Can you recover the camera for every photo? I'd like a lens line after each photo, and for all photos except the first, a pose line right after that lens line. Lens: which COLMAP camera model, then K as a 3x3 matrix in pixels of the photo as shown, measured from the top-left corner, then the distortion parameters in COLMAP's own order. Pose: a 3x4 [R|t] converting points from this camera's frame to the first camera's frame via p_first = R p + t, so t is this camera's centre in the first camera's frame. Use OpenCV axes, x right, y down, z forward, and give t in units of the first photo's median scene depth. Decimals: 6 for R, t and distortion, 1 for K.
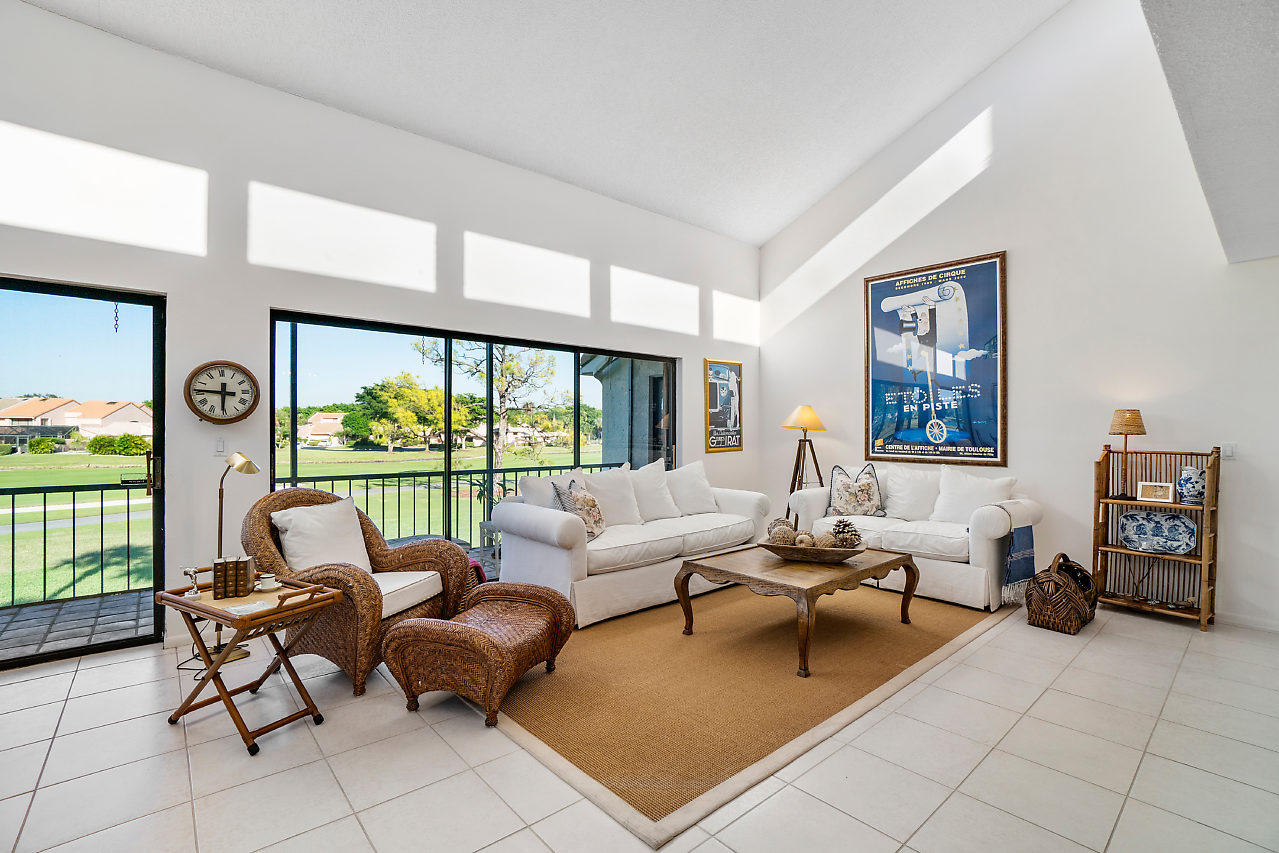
lens RADIAL K [[563.2, 0, 660.8], [0, 563.2, 430.3], [0, 0, 1]] dist [-0.055151, 0.010272]
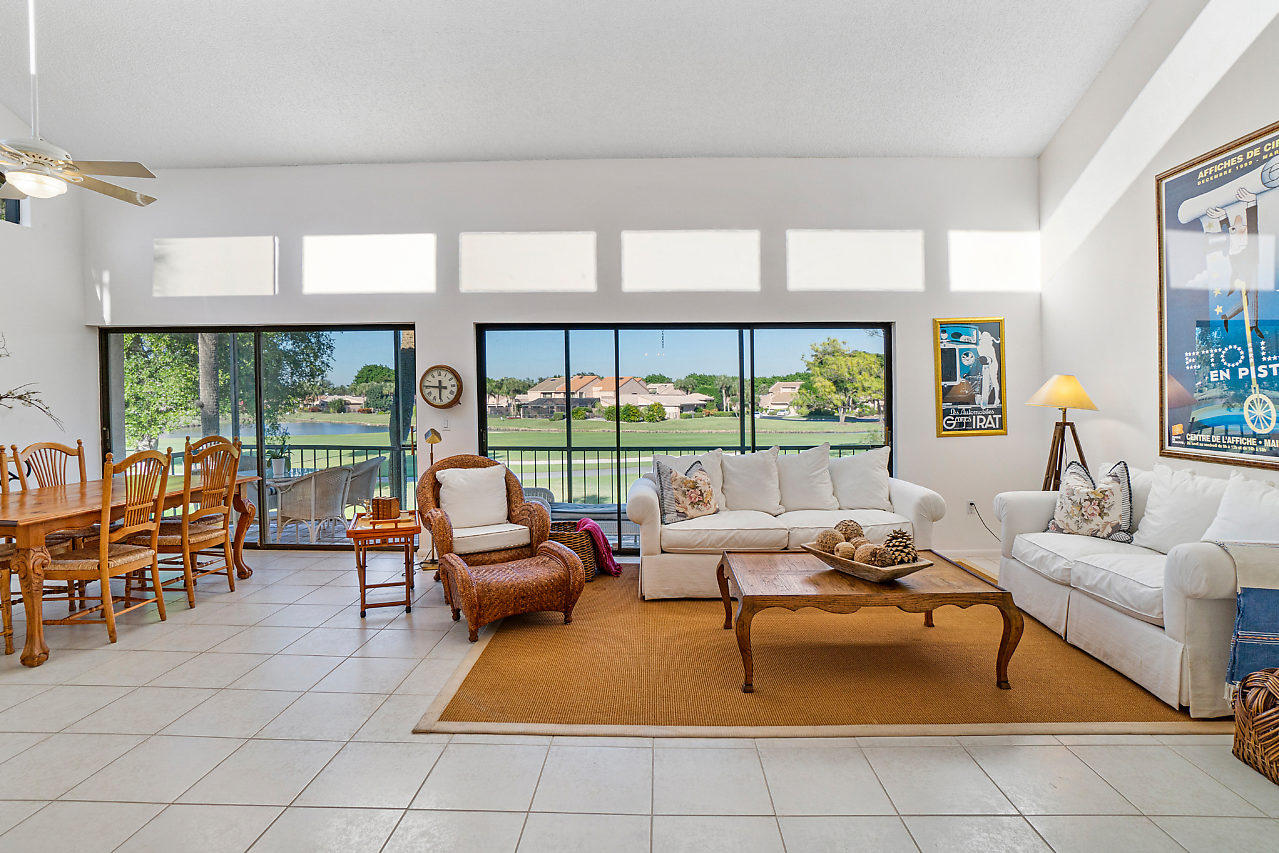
lens RADIAL K [[633.3, 0, 669.7], [0, 633.3, 418.6], [0, 0, 1]] dist [-0.072905, 0.024386]
pose [[0.742095, 0.013372, -0.670162, 0.449157], [0.007781, 0.999562, 0.028560, -0.015851], [0.670250, -0.026409, 0.741666, 0.096369]]
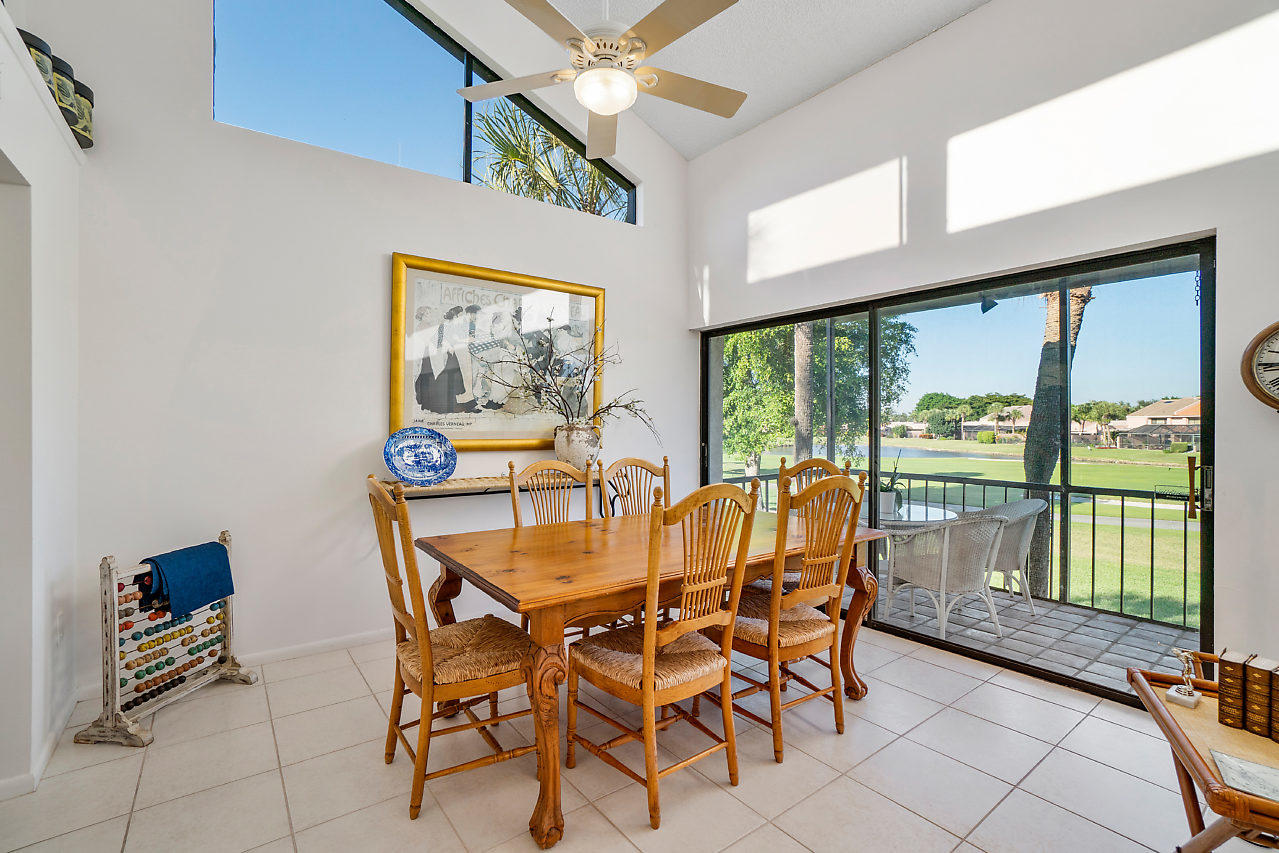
lens RADIAL K [[581.8, 0, 632.4], [0, 581.8, 433.3], [0, 0, 1]] dist [-0.004758, -0.000007]
pose [[-0.083872, 0.006387, -0.996456, -0.066712], [0.000790, 0.999980, 0.006343, 0.001093], [0.996476, -0.000255, -0.083875, 0.182266]]
